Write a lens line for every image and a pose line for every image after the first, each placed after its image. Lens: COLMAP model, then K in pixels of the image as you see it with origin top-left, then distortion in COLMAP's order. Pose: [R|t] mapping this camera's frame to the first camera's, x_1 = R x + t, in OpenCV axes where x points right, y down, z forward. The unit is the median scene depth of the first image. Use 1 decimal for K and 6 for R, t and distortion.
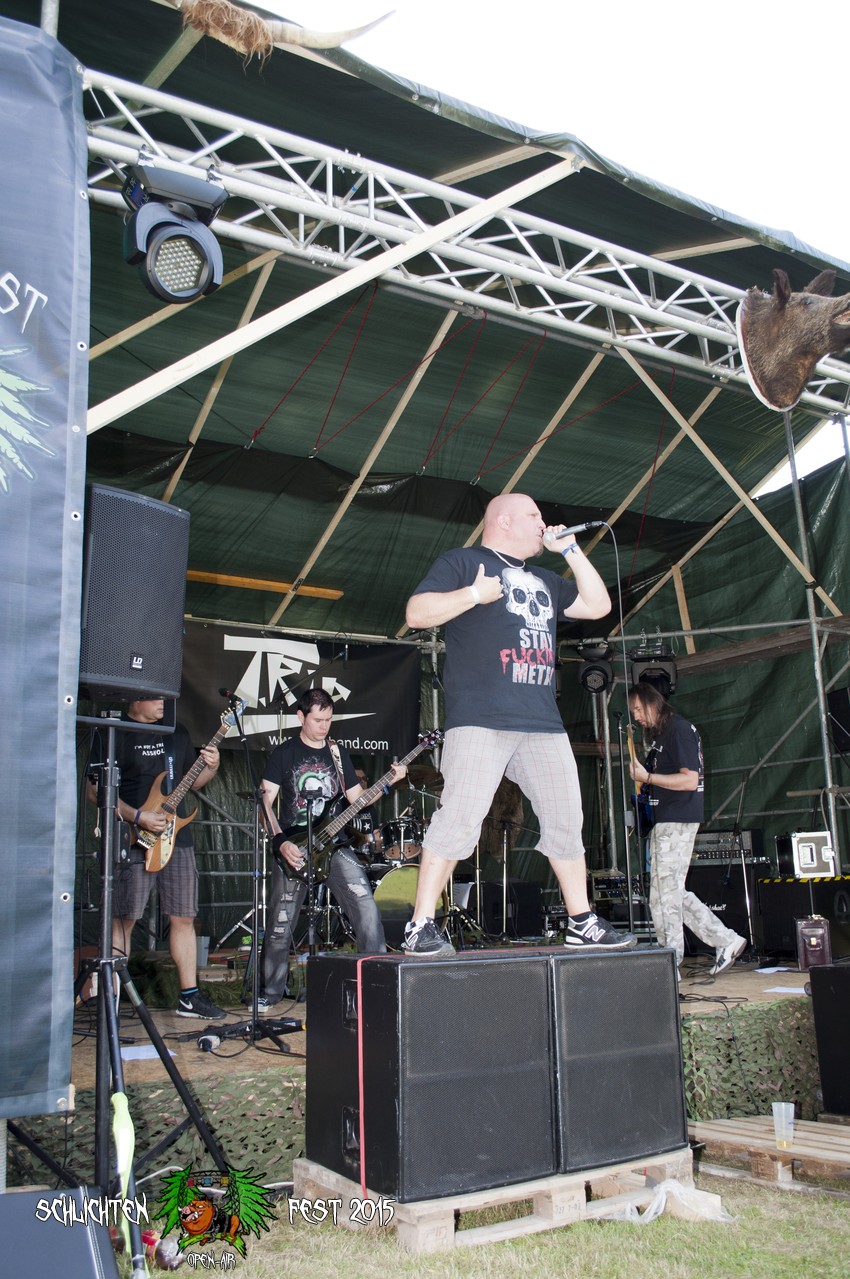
lens RADIAL K [[1091.7, 0, 429.6], [0, 1091.7, 643.0], [0, 0, 1]] dist [-0.008769, -0.001052]
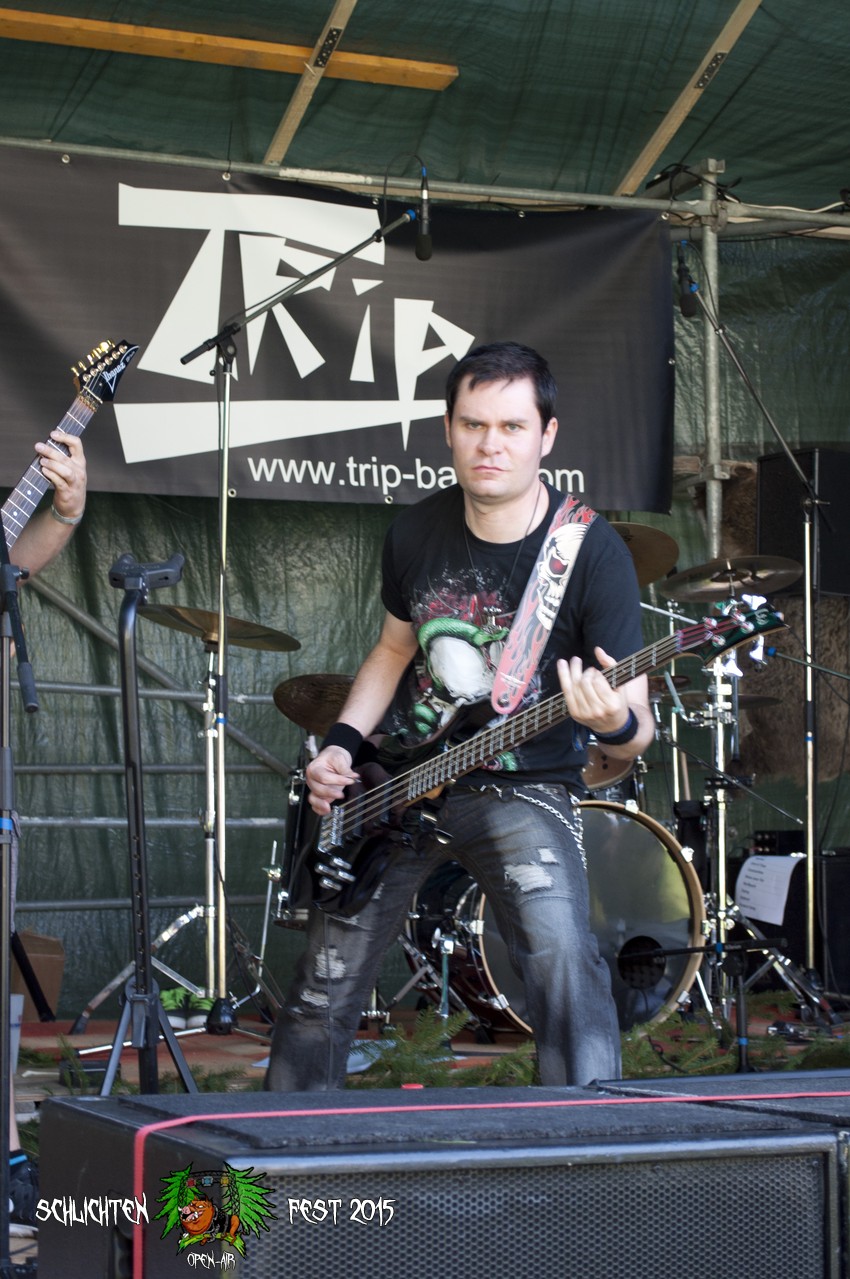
lens RADIAL K [[2529.6, 0, 424.1], [0, 2529.6, 637.2], [0, 0, 1]] dist [-0.034808, 0.000000]
pose [[0.987991, 0.002342, -0.154493, 0.043271], [0.018266, 0.991103, 0.131838, 0.032028], [0.153427, -0.133077, 0.979158, 0.156064]]
